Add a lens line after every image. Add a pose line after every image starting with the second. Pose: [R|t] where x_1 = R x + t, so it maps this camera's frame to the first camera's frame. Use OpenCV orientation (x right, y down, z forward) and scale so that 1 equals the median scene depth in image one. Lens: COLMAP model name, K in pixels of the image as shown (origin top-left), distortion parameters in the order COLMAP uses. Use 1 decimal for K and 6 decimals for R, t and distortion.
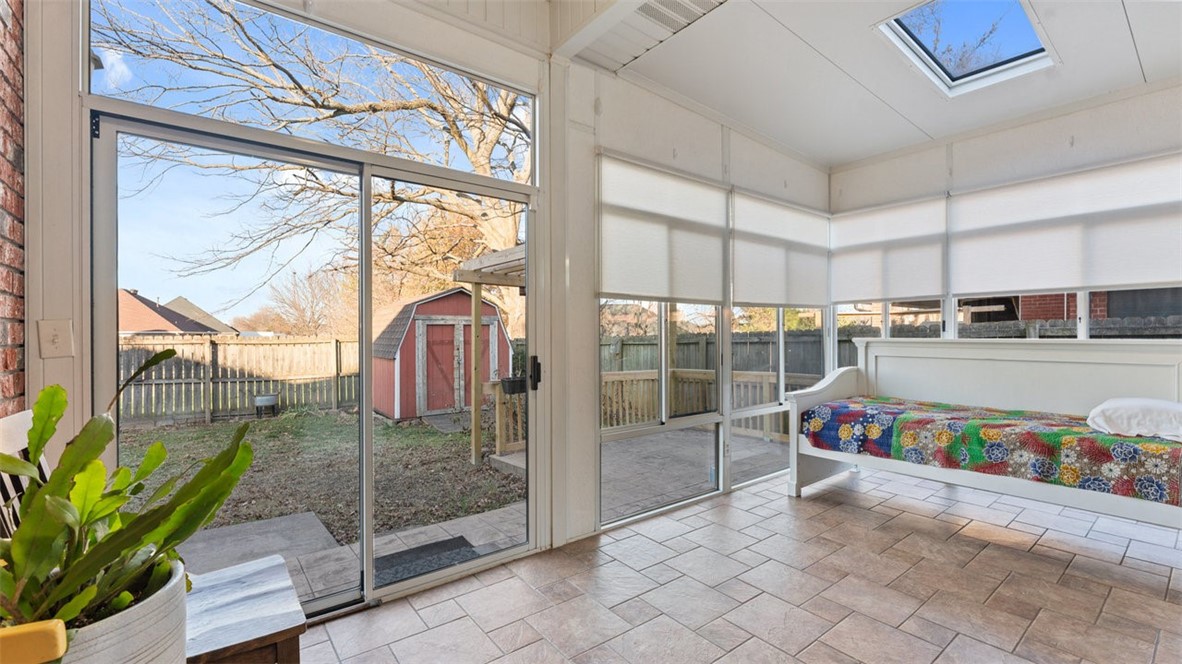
lens RADIAL K [[495.5, 0, 588.0], [0, 495.5, 337.8], [0, 0, 1]] dist [-0.002942, -0.000349]
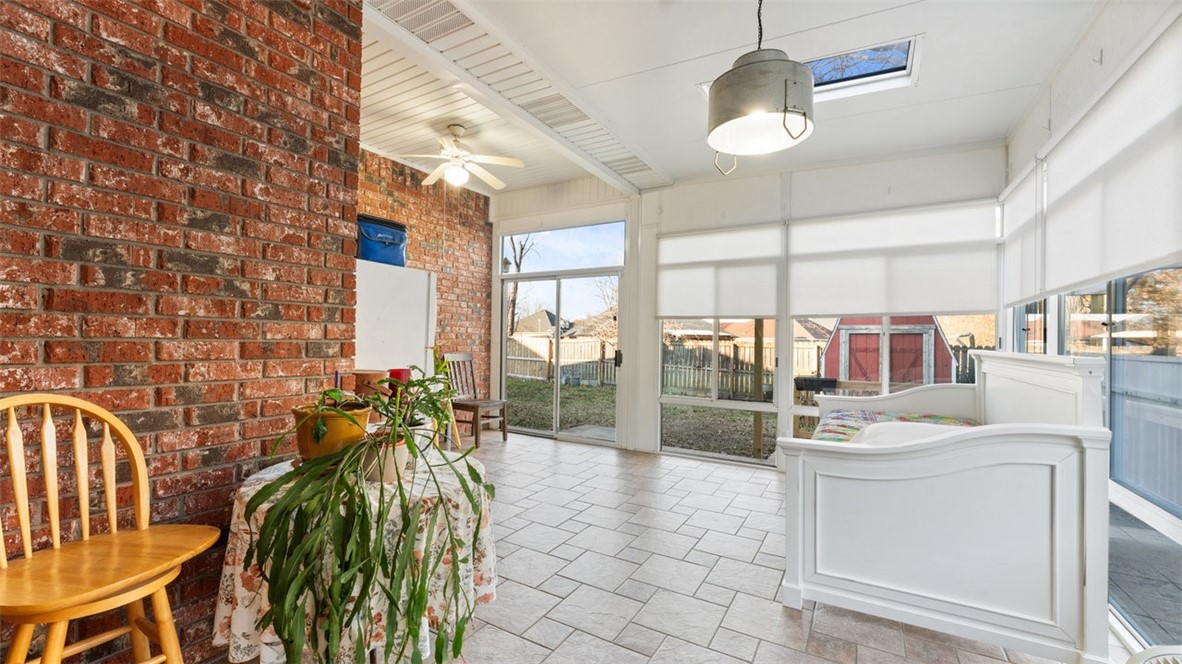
lens RADIAL K [[476.0, 0, 593.6], [0, 476.0, 334.4], [0, 0, 1]] dist [-0.000596, 0.000030]
pose [[0.371670, 0.000884, -0.928364, 0.637829], [-0.023402, 0.999691, -0.008417, -0.002781], [0.928070, 0.024854, 0.371576, 0.068676]]
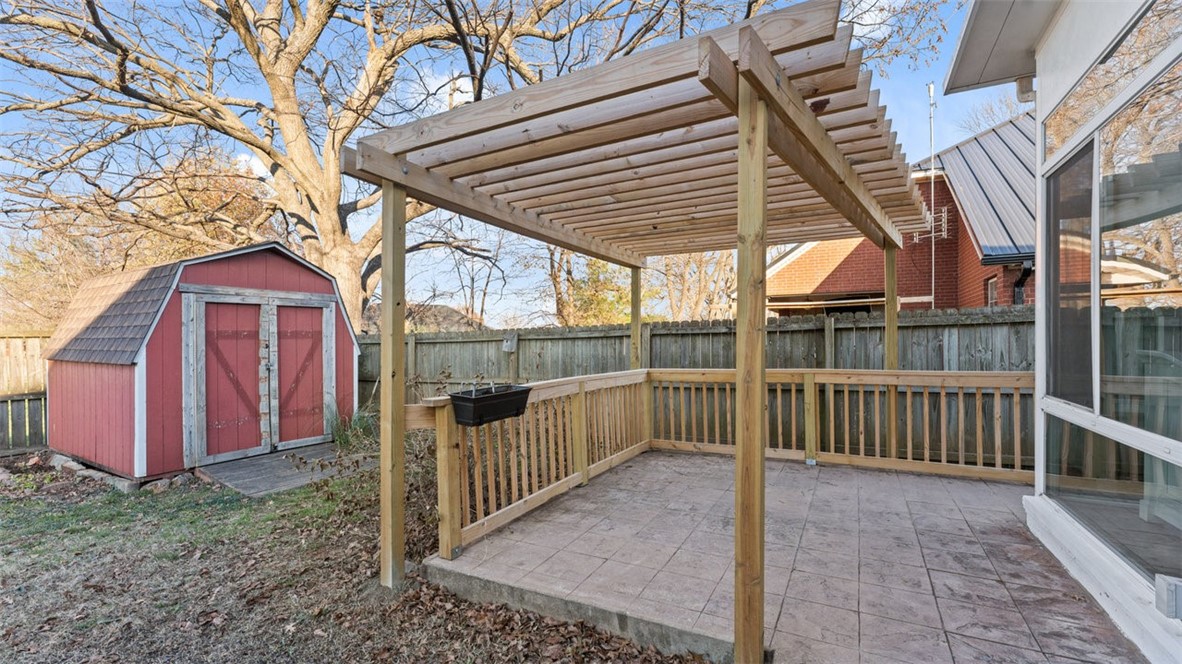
lens RADIAL K [[495.5, 0, 588.0], [0, 495.5, 337.8], [0, 0, 1]] dist [-0.002942, -0.000349]
pose [[0.918138, 0.000520, 0.396260, -0.203884], [0.002818, 0.999965, -0.007841, 0.026144], [-0.396250, 0.008316, 0.918105, 0.427658]]
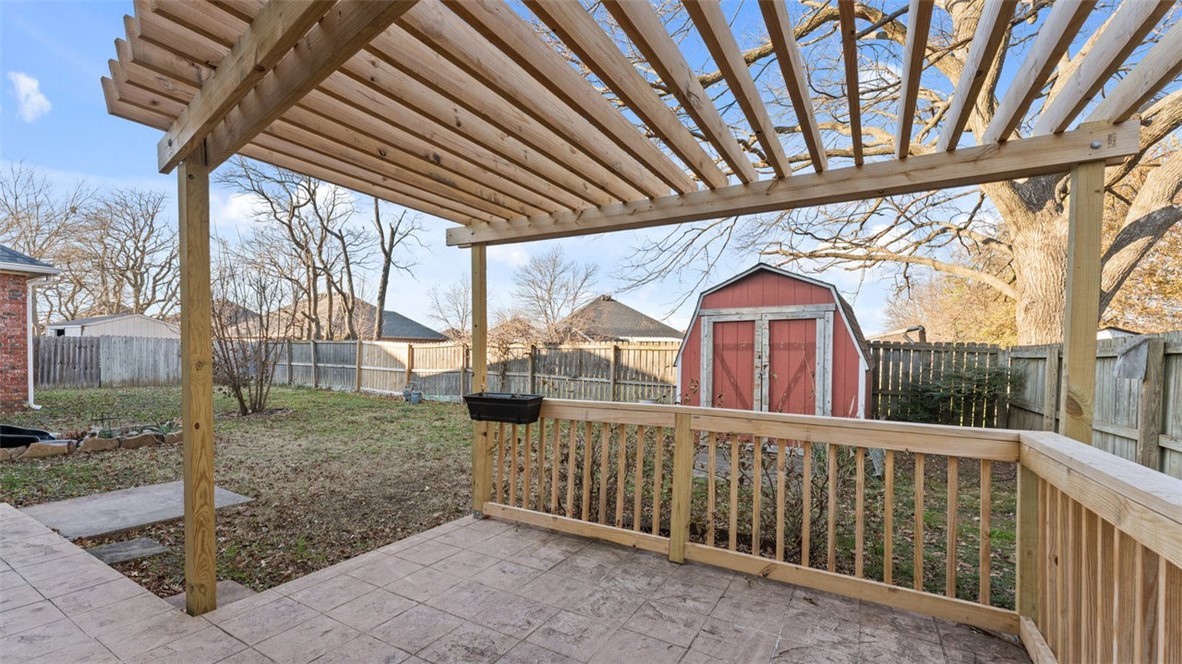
lens RADIAL K [[488.7, 0, 588.8], [0, 488.7, 360.7], [0, 0, 1]] dist [0.000112, -0.000038]
pose [[0.378852, 0.025887, -0.925095, 0.373992], [-0.013182, 0.999658, 0.022575, 0.022758], [0.925363, 0.003642, 0.379064, 0.754681]]
